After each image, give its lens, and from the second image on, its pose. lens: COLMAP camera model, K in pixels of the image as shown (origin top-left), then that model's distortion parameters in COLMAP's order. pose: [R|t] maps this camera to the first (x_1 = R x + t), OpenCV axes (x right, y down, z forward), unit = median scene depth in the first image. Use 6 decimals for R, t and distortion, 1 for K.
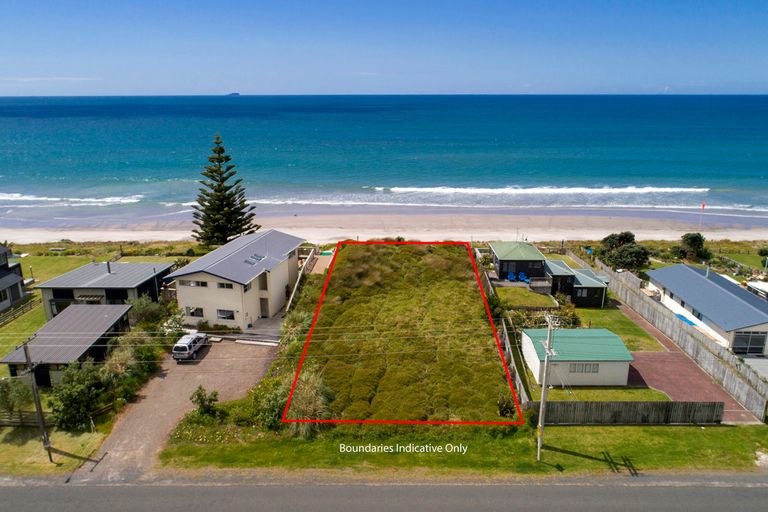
lens RADIAL K [[558.8, 0, 370.6], [0, 558.8, 255.9], [0, 0, 1]] dist [0.034423, 0.003222]
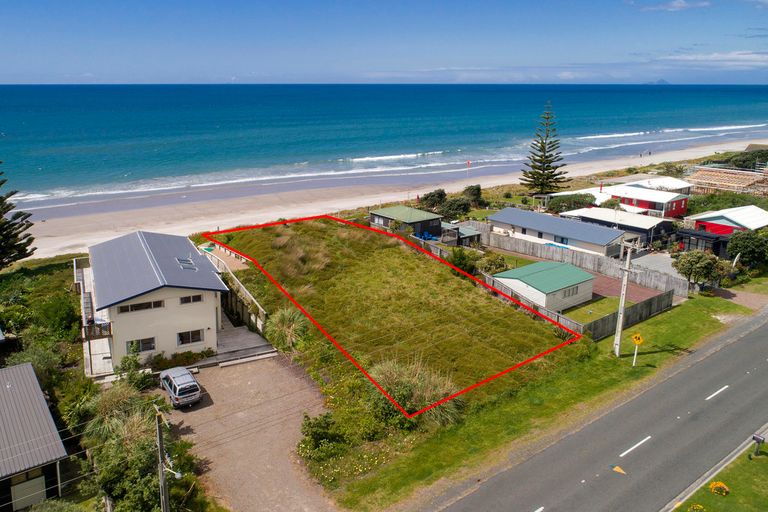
lens RADIAL K [[558.8, 0, 370.6], [0, 558.8, 255.9], [0, 0, 1]] dist [0.034423, 0.003222]
pose [[0.787620, -0.168855, 0.592573, -0.510727], [0.153410, 0.985172, 0.076821, -0.026415], [-0.596758, 0.030401, 0.801845, 0.238324]]
